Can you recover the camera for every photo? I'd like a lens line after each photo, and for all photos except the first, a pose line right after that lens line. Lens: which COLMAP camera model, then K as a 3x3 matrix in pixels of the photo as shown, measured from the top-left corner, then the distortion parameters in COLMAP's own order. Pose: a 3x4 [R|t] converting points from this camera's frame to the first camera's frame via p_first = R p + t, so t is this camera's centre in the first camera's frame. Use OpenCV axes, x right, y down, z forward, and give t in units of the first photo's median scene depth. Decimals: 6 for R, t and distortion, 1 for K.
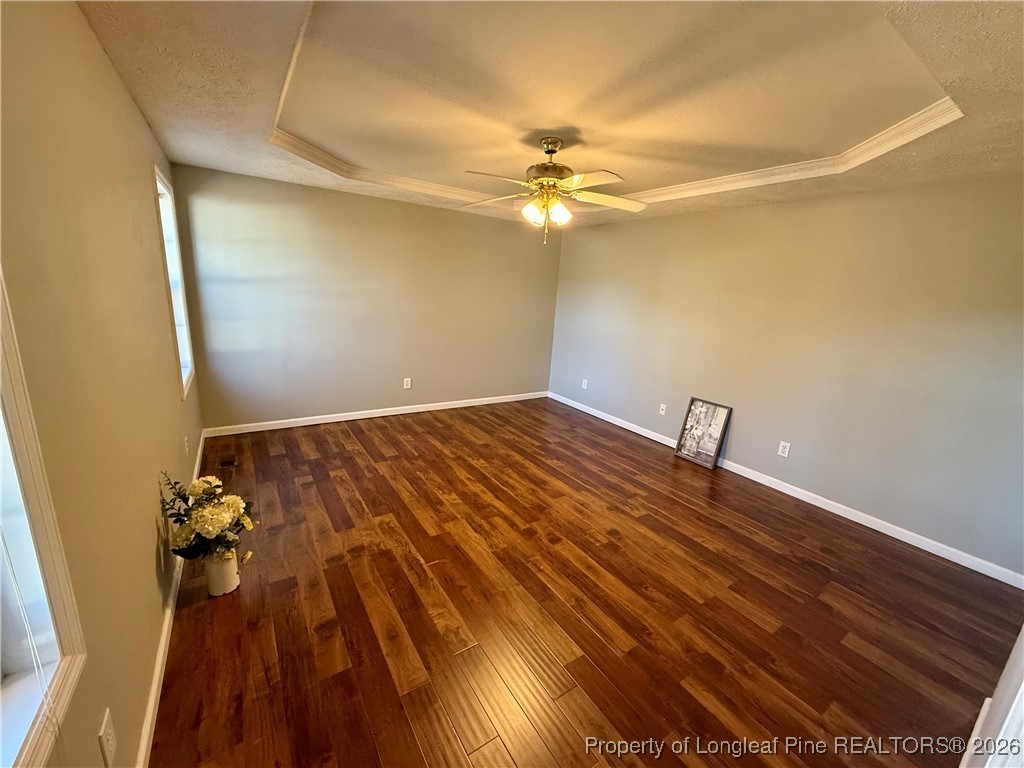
lens RADIAL K [[408.0, 0, 512.0], [0, 408.0, 384.0], [0, 0, 1]] dist [-0.000814, 0.000112]
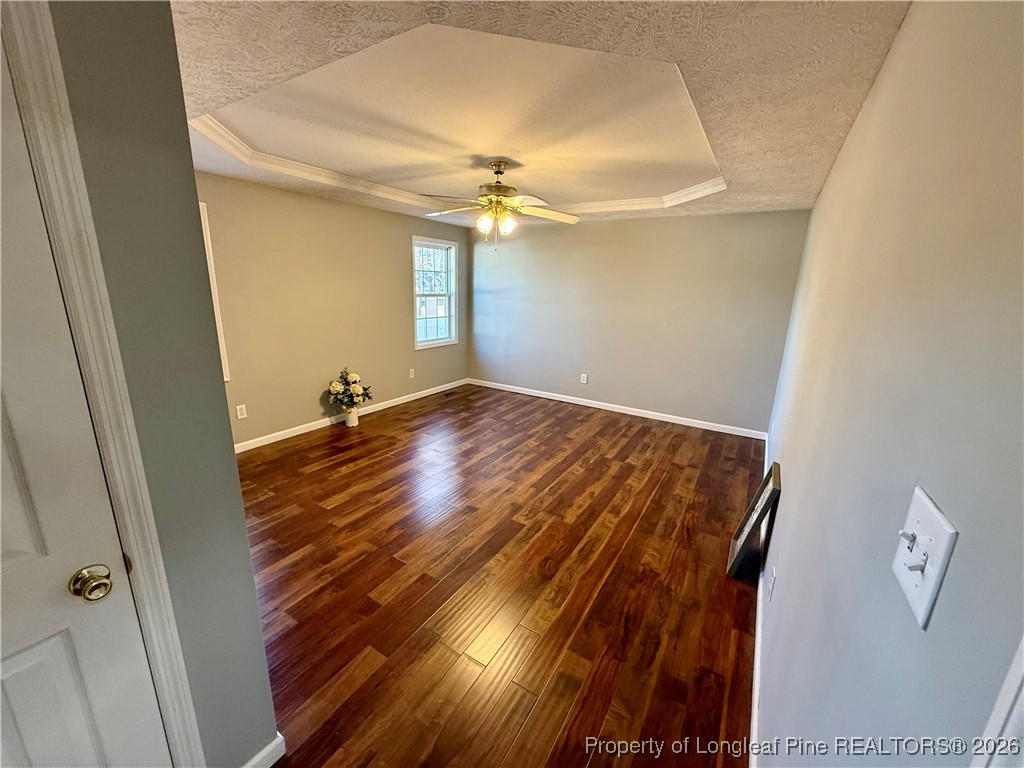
lens RADIAL K [[408.0, 0, 512.0], [0, 408.0, 384.0], [0, 0, 1]] dist [-0.000814, 0.000112]
pose [[0.410939, 0.168930, -0.895875, 0.856534], [-0.213015, 0.973273, 0.085814, -0.053238], [0.886427, 0.155571, 0.435941, 0.401855]]
